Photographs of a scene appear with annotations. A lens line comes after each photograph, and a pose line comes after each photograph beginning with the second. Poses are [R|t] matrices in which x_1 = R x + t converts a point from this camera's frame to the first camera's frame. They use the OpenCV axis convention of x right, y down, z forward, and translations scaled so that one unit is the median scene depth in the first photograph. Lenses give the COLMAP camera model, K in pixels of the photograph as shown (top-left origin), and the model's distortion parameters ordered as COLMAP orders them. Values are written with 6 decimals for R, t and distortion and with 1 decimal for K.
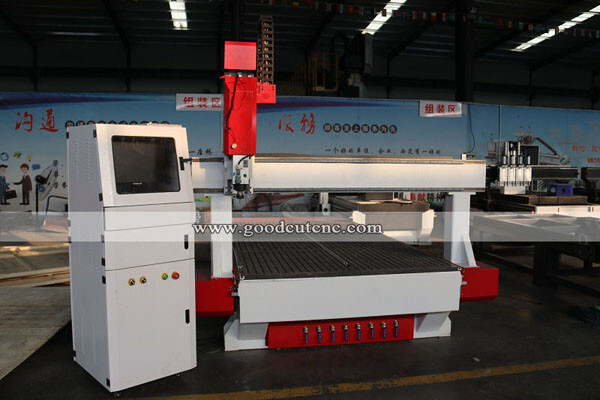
lens RADIAL K [[491.5, 0, 300.0], [0, 491.5, 200.0], [0, 0, 1]] dist [-0.164814, 0.135640]
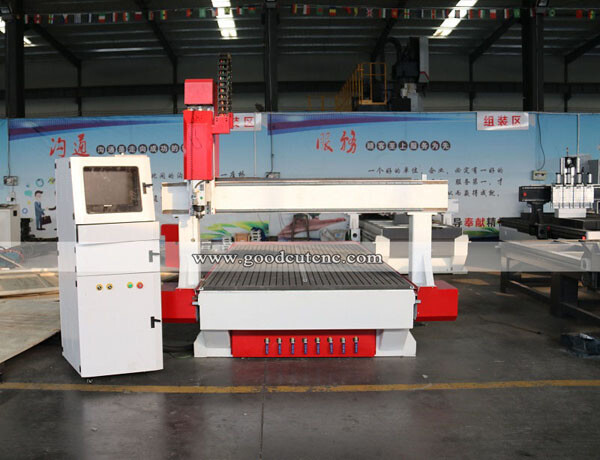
lens RADIAL K [[562.5, 0, 256.3], [0, 562.5, 232.6], [0, 0, 1]] dist [-0.118172, 0.028228]
pose [[0.977721, 0.002121, -0.209899, 0.127229], [-0.000367, 0.999965, 0.008391, 0.008696], [0.209909, -0.008127, 0.977687, -0.110120]]
